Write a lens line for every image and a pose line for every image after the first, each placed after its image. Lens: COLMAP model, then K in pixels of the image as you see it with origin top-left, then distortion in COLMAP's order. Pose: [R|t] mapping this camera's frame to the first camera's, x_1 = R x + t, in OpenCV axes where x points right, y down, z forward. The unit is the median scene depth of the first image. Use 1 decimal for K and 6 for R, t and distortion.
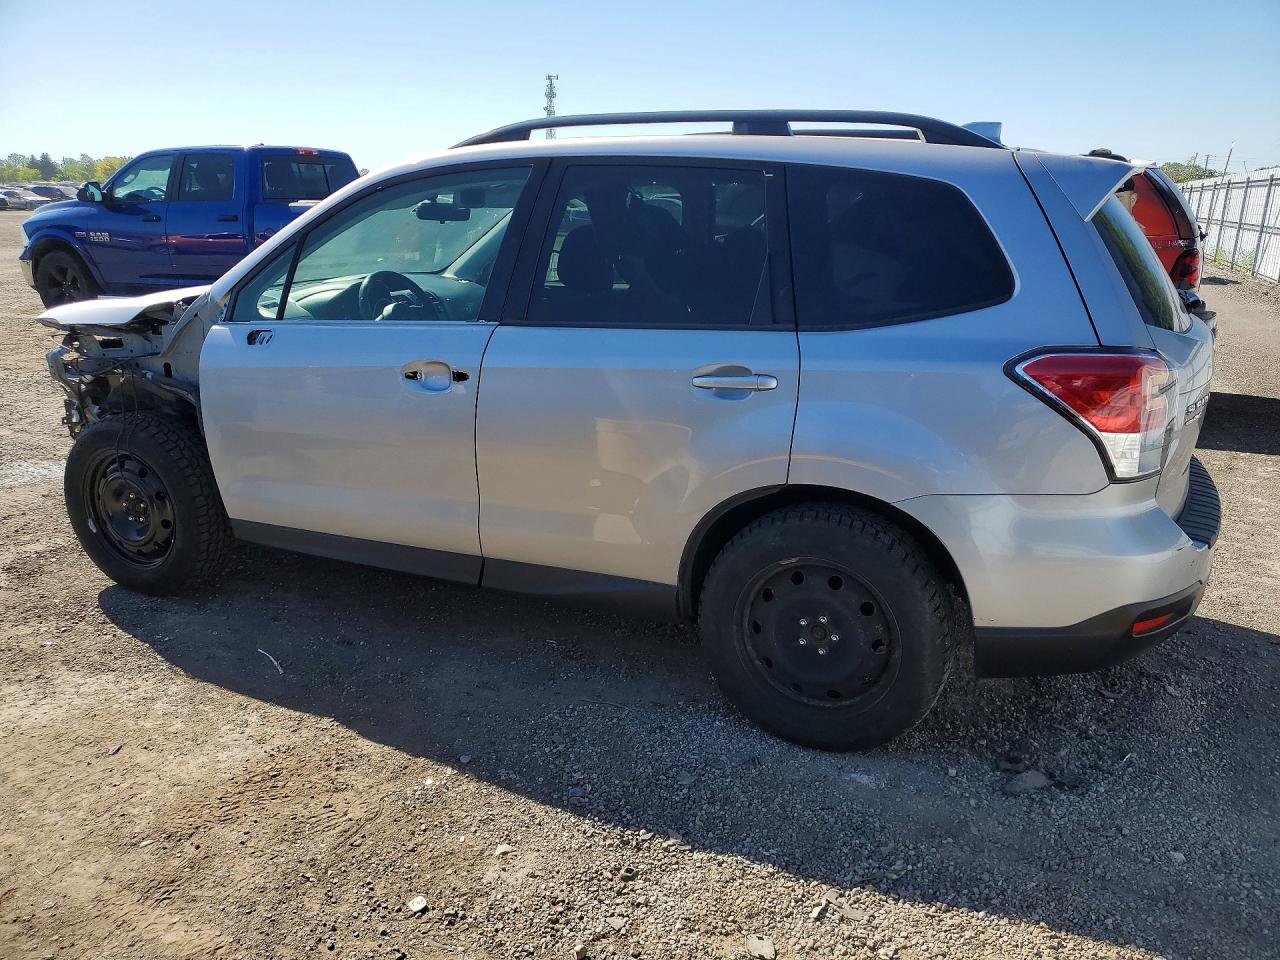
lens RADIAL K [[1007.9, 0, 640.0], [0, 1007.9, 480.0], [0, 0, 1]] dist [0.011385, 0.004363]
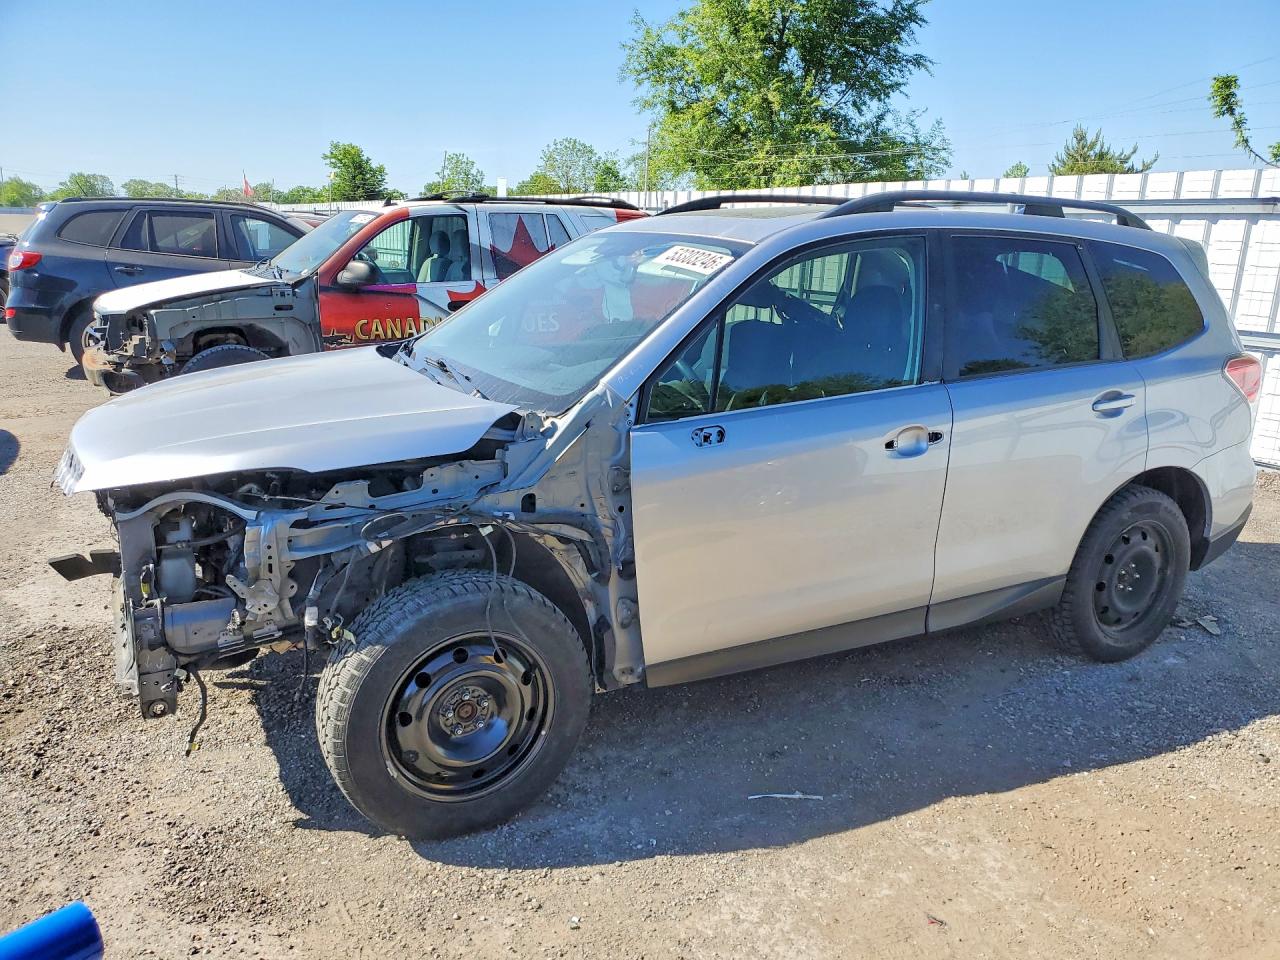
lens RADIAL K [[1007.9, 0, 640.0], [0, 1007.9, 480.0], [0, 0, 1]] dist [0.011385, 0.004363]
pose [[0.596320, -0.165542, 0.785492, -1.245368], [0.223814, 0.973990, 0.035355, -0.167761], [-0.770915, 0.154721, 0.617861, 0.613101]]
